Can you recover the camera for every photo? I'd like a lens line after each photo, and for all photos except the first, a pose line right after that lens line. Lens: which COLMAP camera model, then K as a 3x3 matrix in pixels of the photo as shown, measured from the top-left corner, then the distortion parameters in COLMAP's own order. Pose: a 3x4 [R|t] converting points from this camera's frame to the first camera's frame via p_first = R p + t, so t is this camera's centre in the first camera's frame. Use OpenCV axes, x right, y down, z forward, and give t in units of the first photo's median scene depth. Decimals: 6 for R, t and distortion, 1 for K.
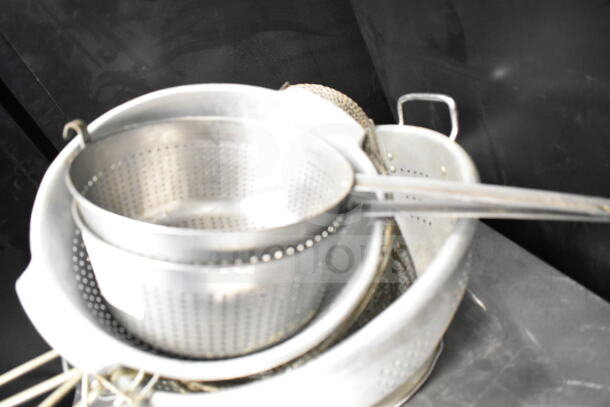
lens RADIAL K [[470.9, 0, 307.7], [0, 470.9, 201.1], [0, 0, 1]] dist [-0.009519, -0.002616]
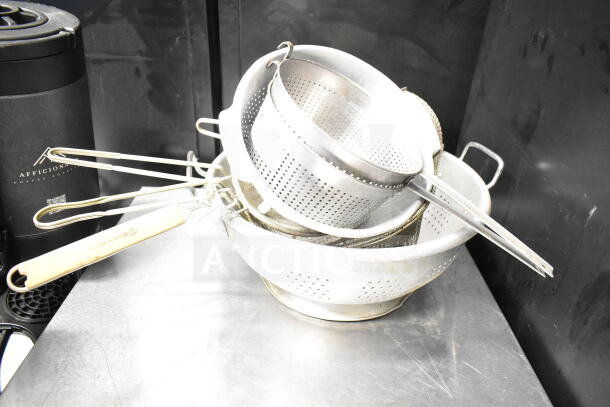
lens RADIAL K [[470.9, 0, 304.4], [0, 470.9, 200.3], [0, 0, 1]] dist [-0.009519, -0.002616]
pose [[0.843578, 0.536690, -0.018440, -0.099538], [-0.535034, 0.842924, 0.056721, 0.108928], [0.045985, -0.037983, 0.998220, -0.403489]]
